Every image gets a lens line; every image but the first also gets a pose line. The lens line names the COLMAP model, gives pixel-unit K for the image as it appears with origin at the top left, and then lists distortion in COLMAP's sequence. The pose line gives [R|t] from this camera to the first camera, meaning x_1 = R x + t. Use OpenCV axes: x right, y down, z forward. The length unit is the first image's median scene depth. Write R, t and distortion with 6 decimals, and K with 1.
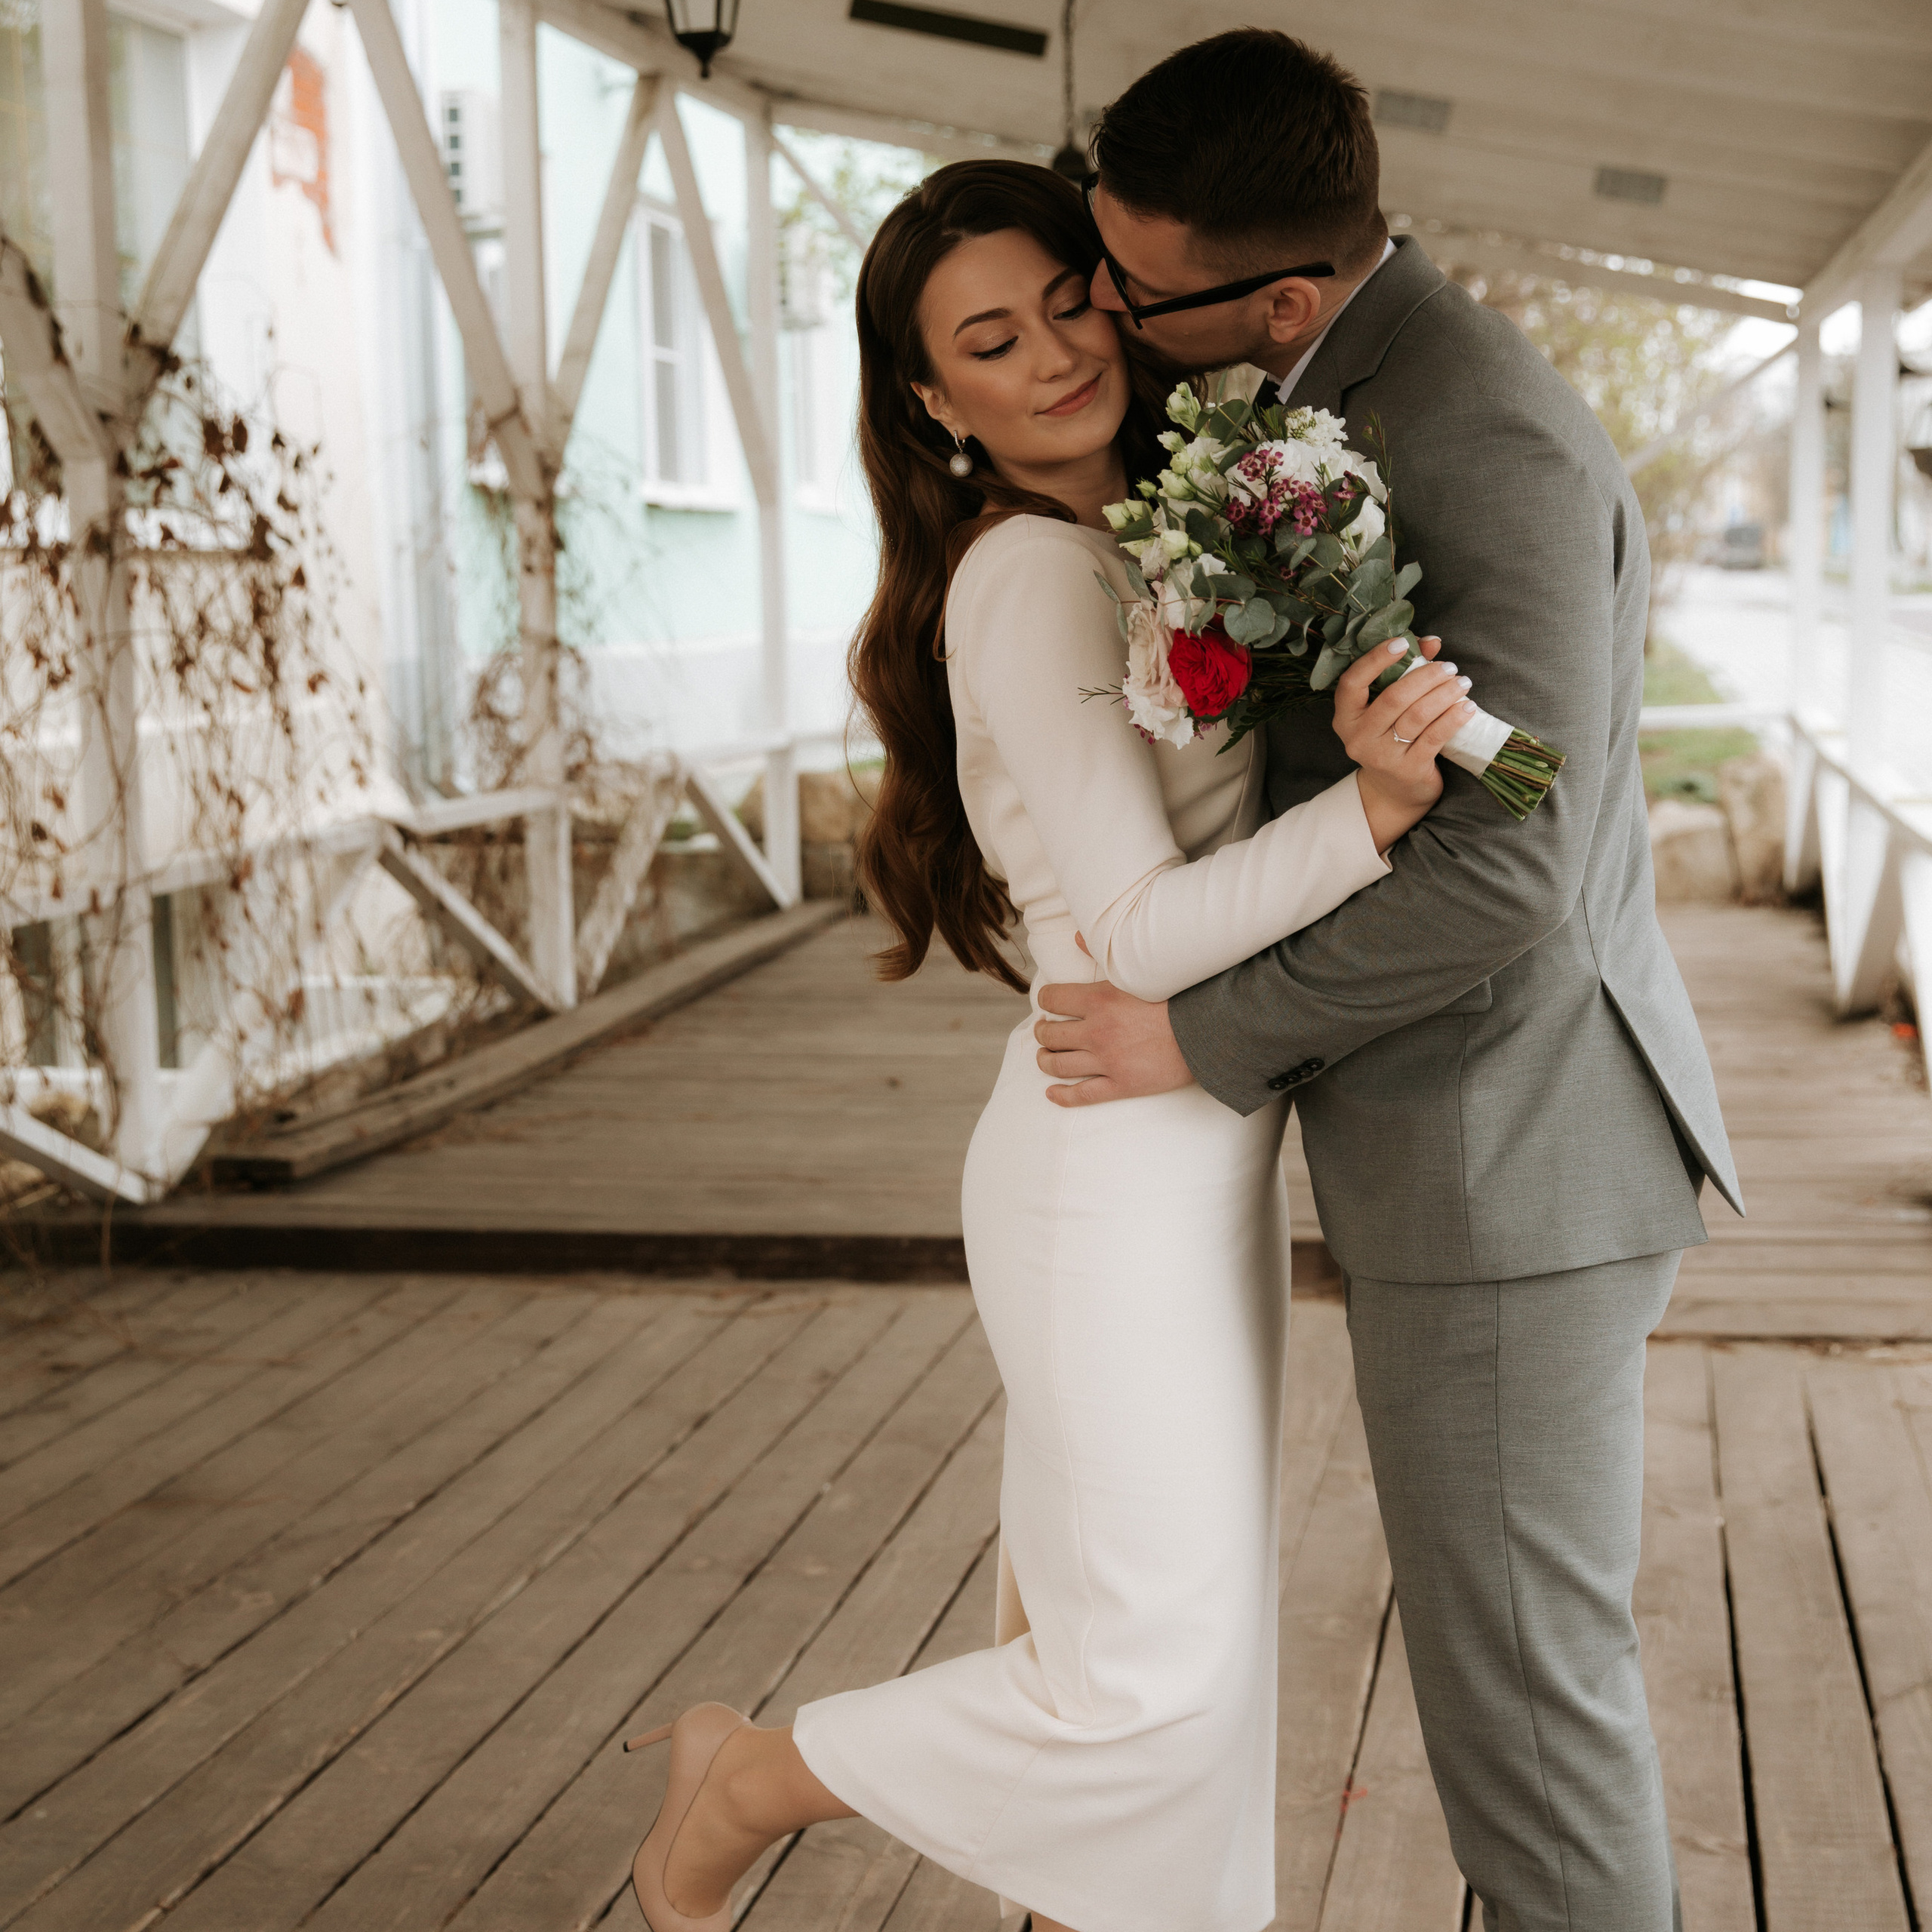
lens RADIAL K [[3281.2, 0, 966.0], [0, 3281.2, 966.0], [0, 0, 1]] dist [0.028385, 0.015893]
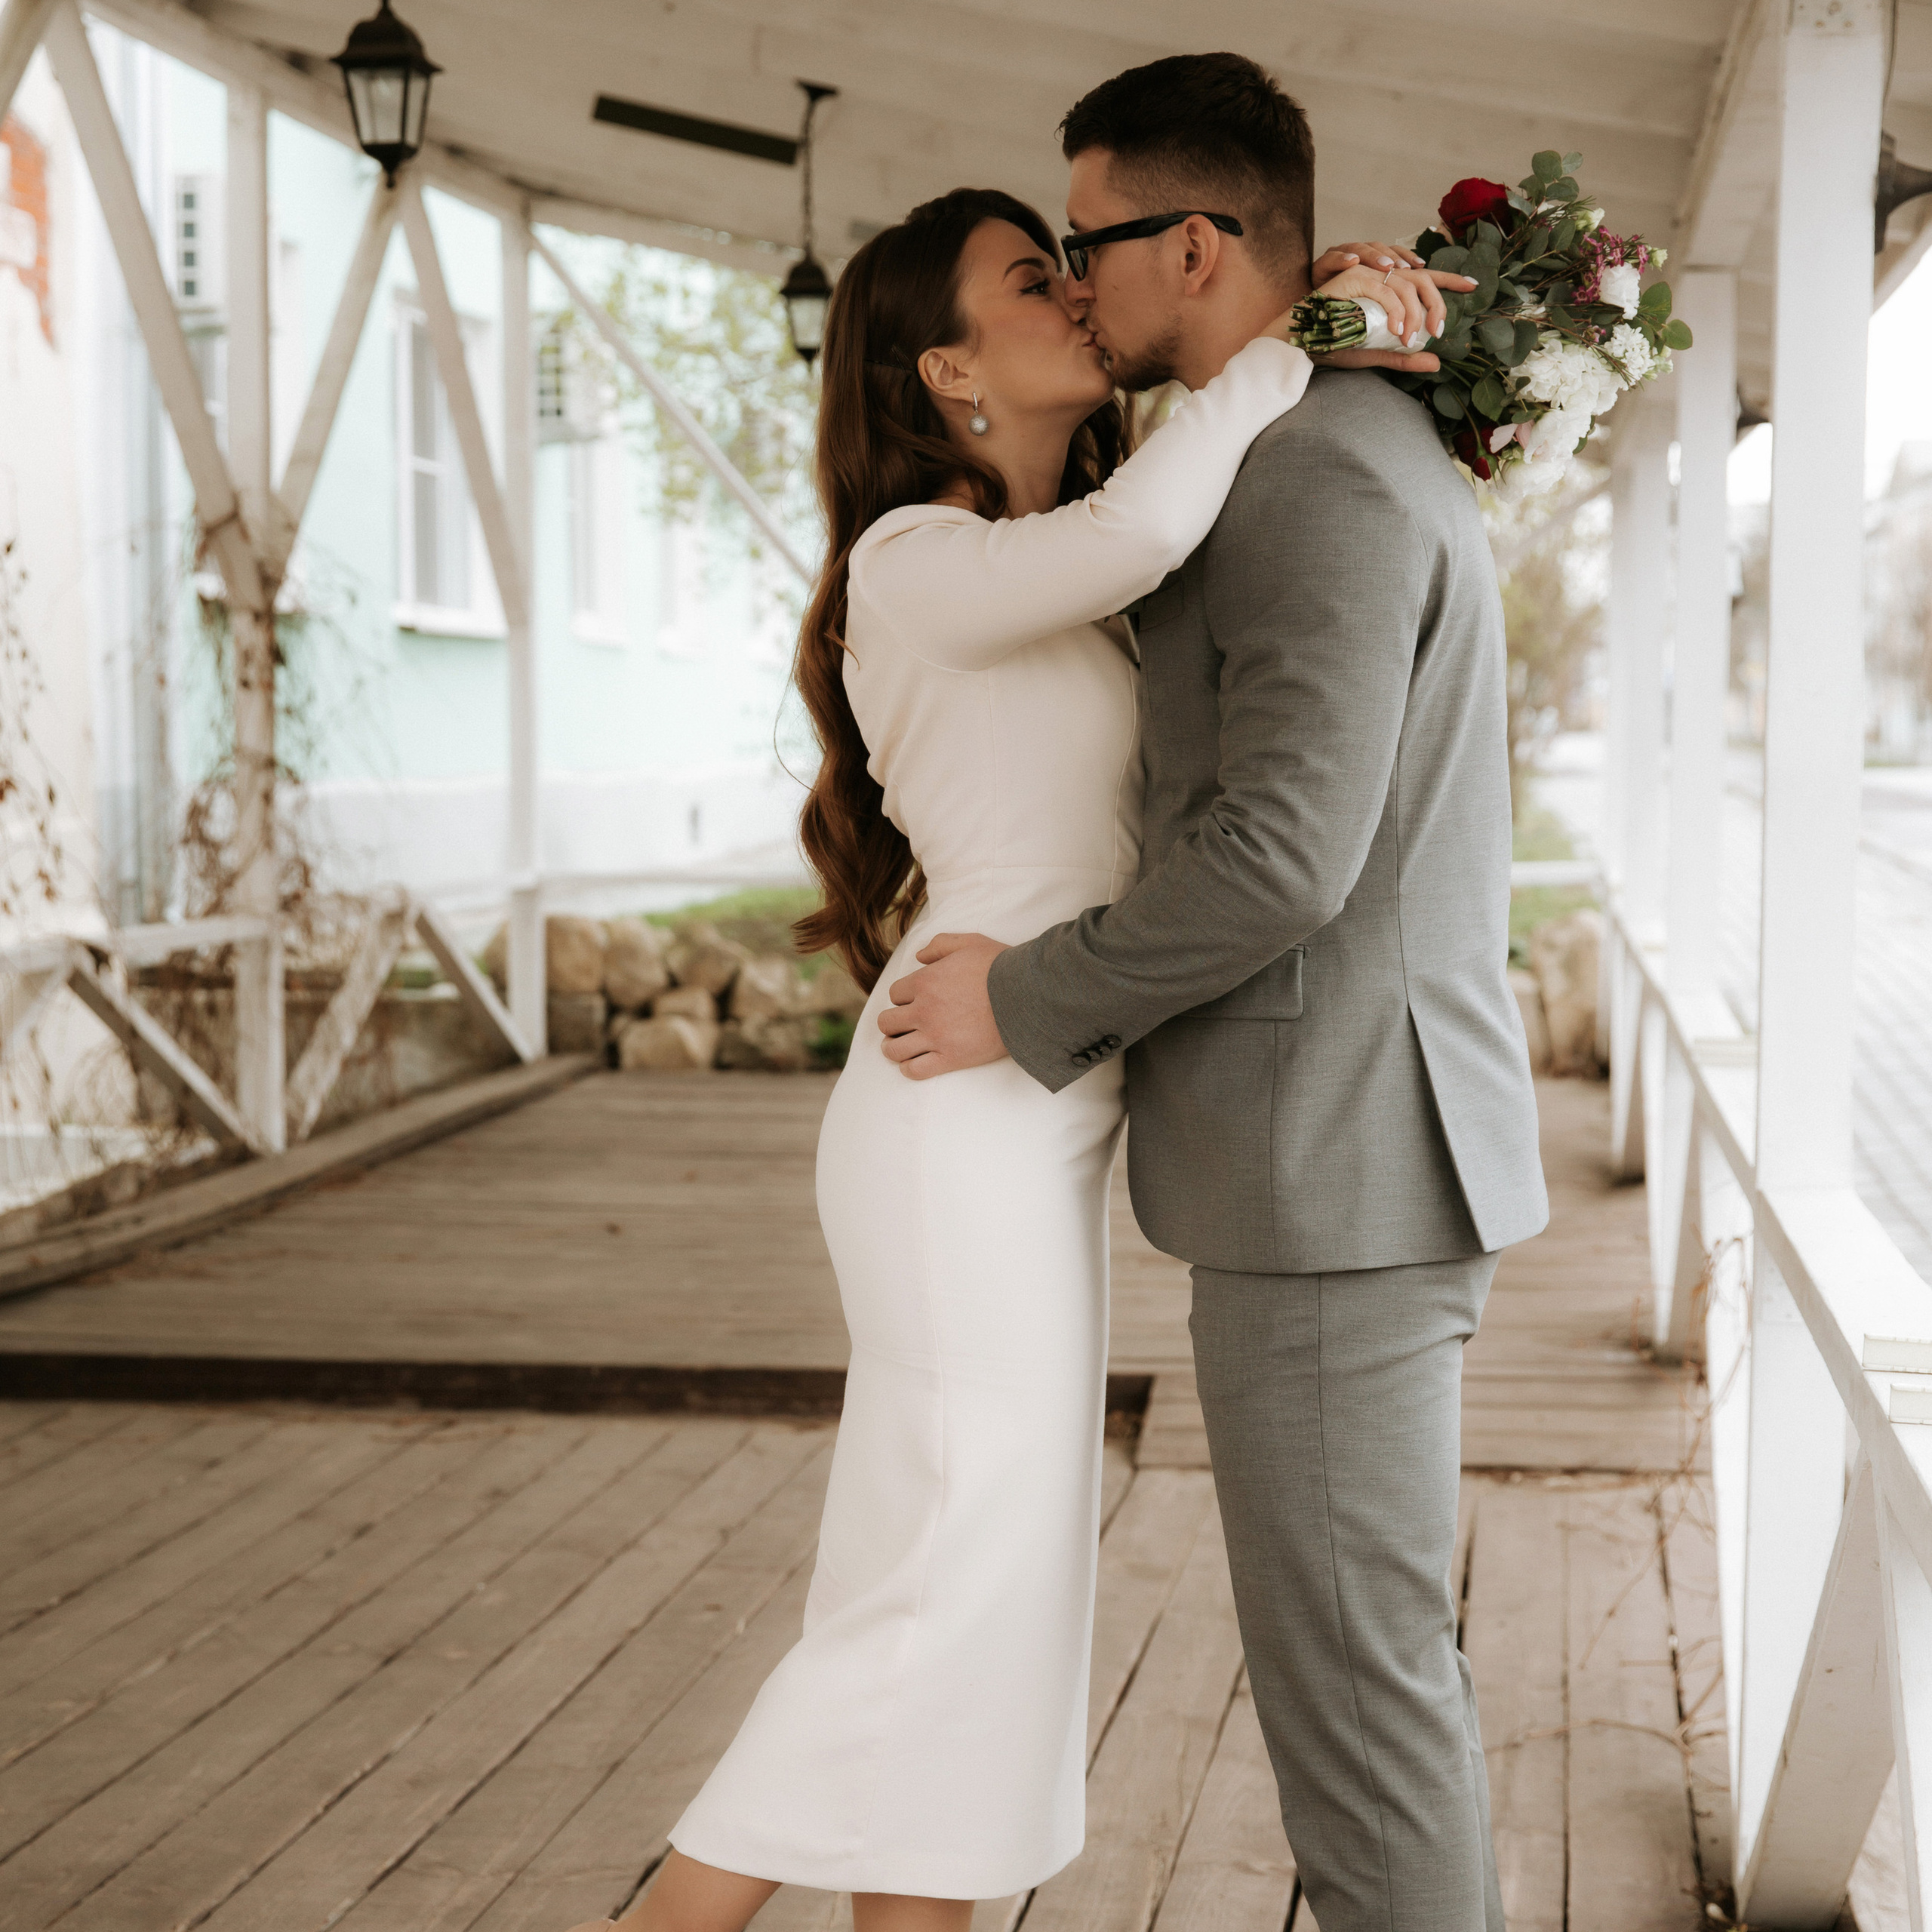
lens RADIAL K [[3726.4, 0, 966.0], [0, 3726.4, 966.0], [0, 0, 1]] dist [0.040948, 0.195667]
pose [[0.998623, 0.019550, 0.048675, 0.030751], [-0.016865, 0.998346, -0.054958, 0.020545], [-0.049669, 0.054061, 0.997302, -0.098880]]
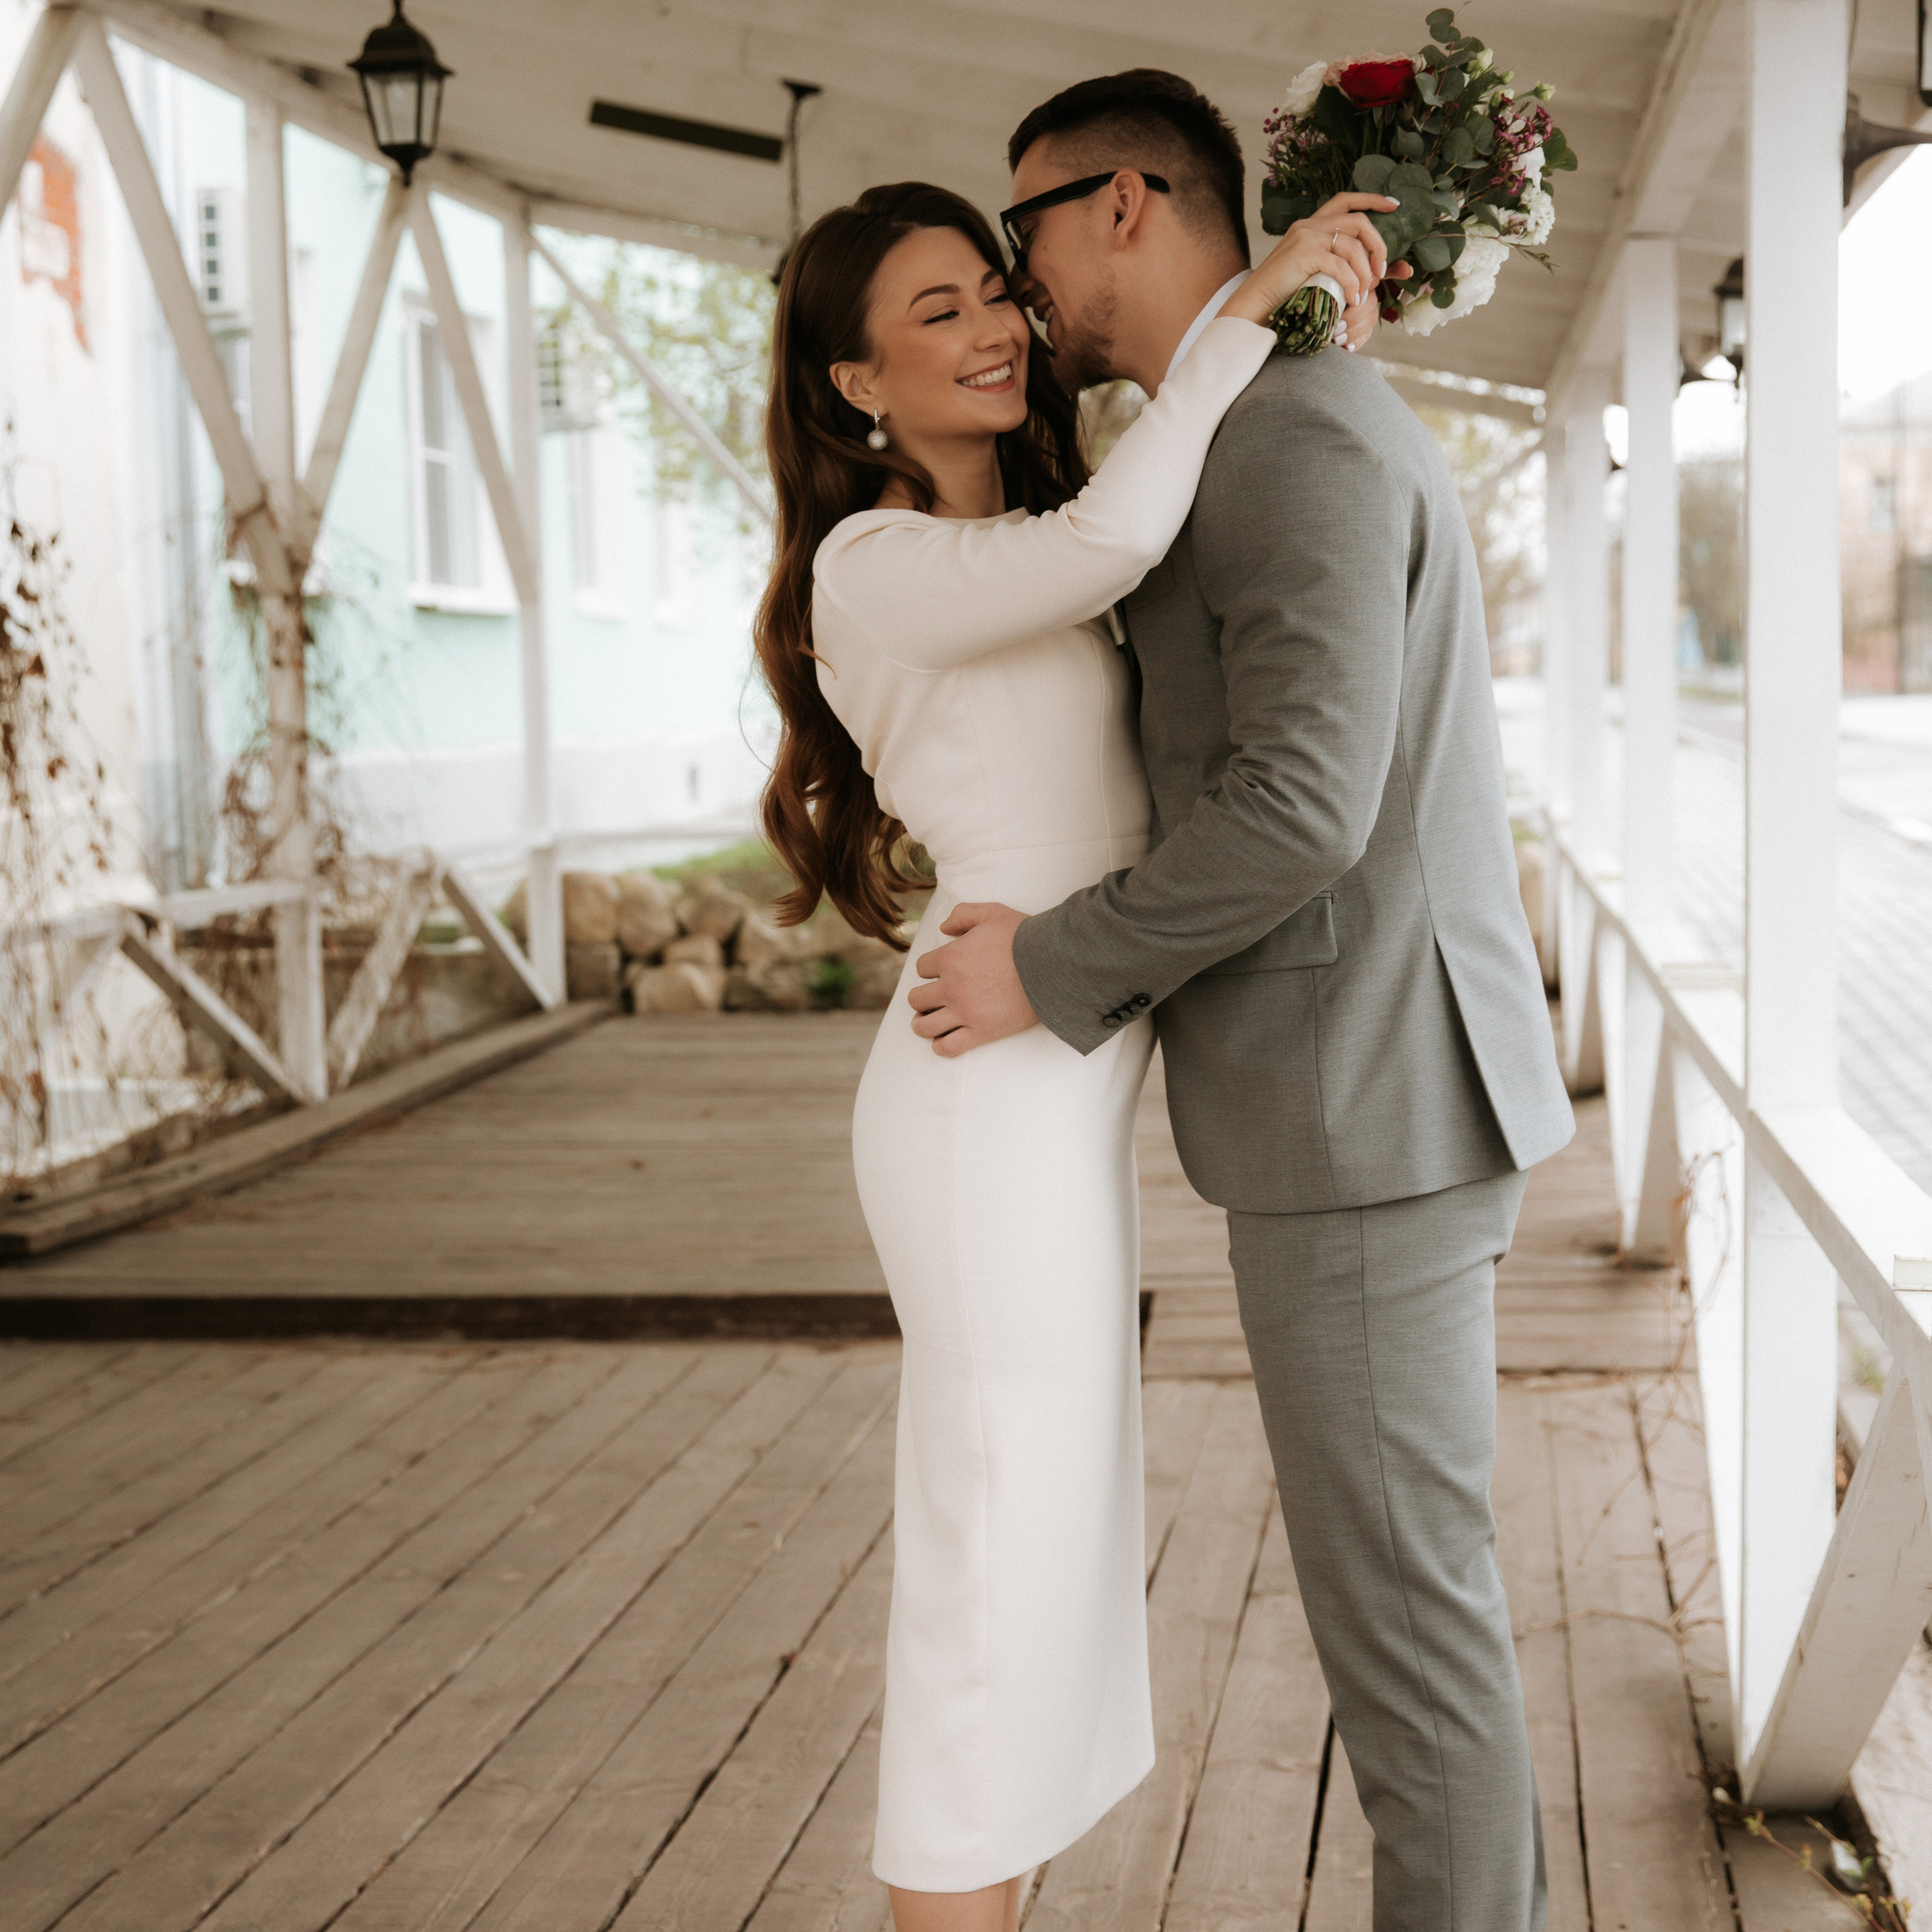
lens RADIAL K [[3437.3, 0, 966.0], [0, 3437.3, 966.0], [0, 0, 1]] dist [0.010245, 0.238731]
pose [[0.998457, -0.006814, 0.055103, 0.025258], [0.008901, 0.999248, -0.037727, 0.018156], [-0.054805, 0.038159, 0.997768, -0.078728]]
